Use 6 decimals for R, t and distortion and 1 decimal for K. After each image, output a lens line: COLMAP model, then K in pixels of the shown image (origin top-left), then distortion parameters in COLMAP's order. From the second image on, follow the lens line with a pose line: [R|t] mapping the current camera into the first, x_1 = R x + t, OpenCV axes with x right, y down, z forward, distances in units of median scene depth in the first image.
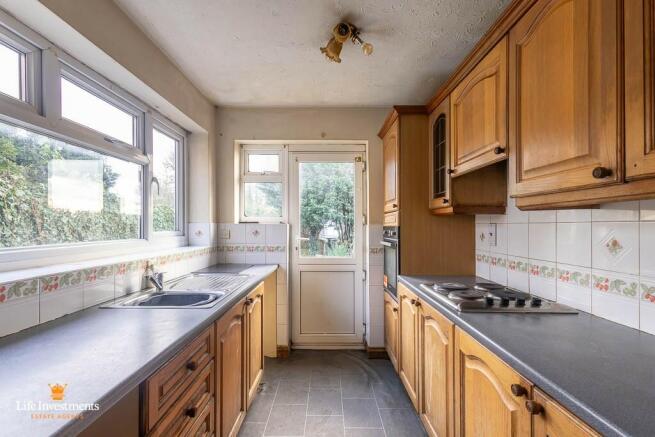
lens RADIAL K [[301.8, 0, 327.8], [0, 301.8, 220.7], [0, 0, 1]] dist [0.011914, -0.000715]
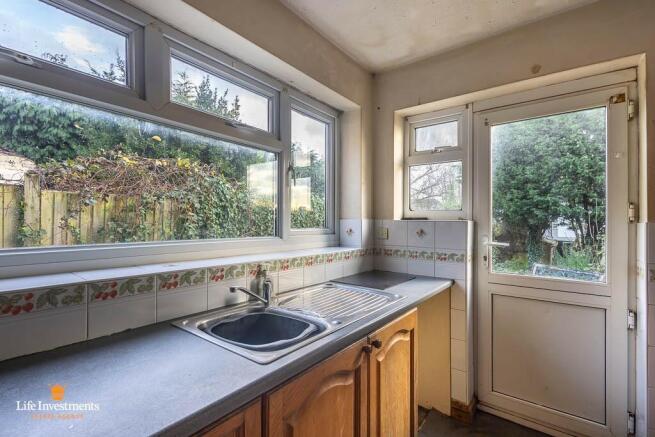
lens RADIAL K [[301.8, 0, 327.8], [0, 301.8, 220.7], [0, 0, 1]] dist [0.011914, -0.000715]
pose [[0.795270, 0.003141, -0.606247, 0.024222], [0.001924, 0.999968, 0.007705, 0.005281], [0.606252, -0.007294, 0.795239, 0.288772]]
